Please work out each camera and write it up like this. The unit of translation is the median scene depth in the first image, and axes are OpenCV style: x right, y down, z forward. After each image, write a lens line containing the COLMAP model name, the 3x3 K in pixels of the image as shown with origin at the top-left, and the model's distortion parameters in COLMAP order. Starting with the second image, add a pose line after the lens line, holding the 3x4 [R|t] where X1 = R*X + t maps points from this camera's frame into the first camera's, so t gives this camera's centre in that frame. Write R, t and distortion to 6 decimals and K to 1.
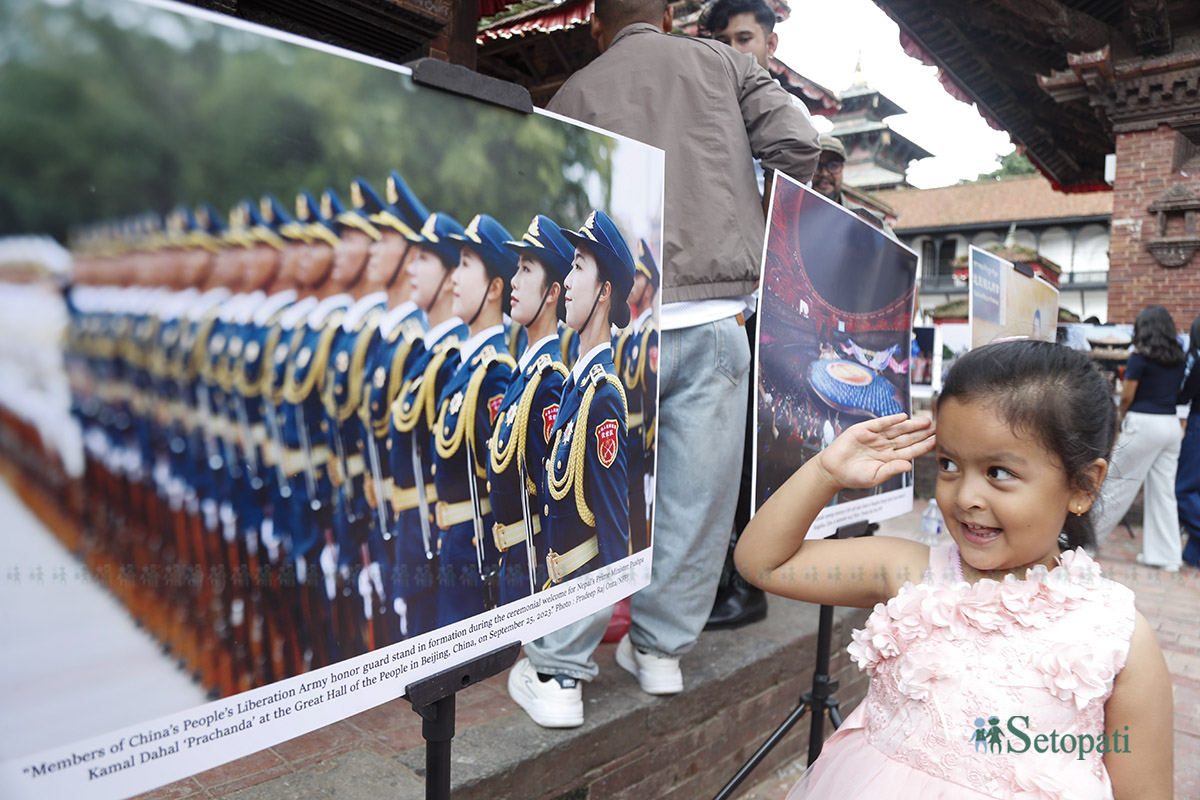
lens RADIAL K [[829.1, 0, 600.0], [0, 829.1, 400.0], [0, 0, 1]] dist [-0.059253, 0.002422]
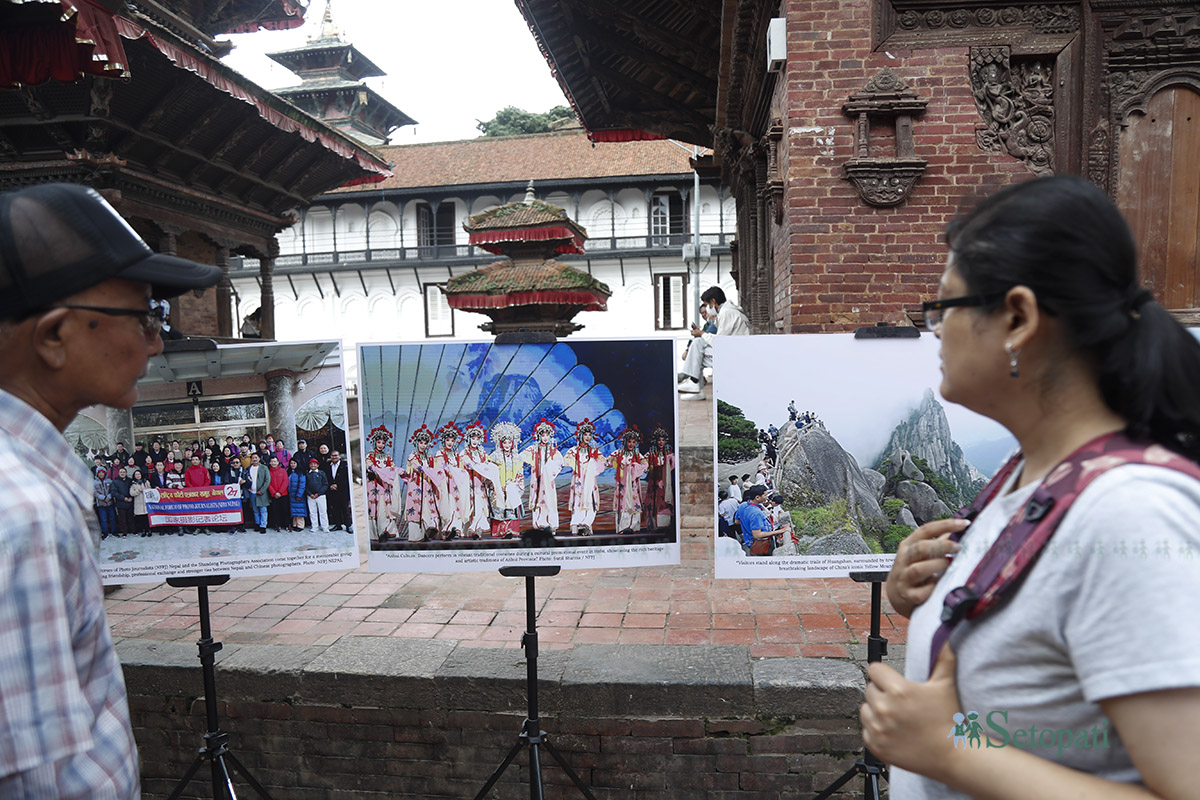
lens RADIAL K [[829.1, 0, 600.0], [0, 829.1, 400.0], [0, 0, 1]] dist [-0.059253, 0.002422]
pose [[0.824651, -0.089251, 0.558556, 0.167710], [0.072829, 0.996007, 0.051625, -0.064770], [-0.560933, -0.001894, 0.827859, 0.586342]]
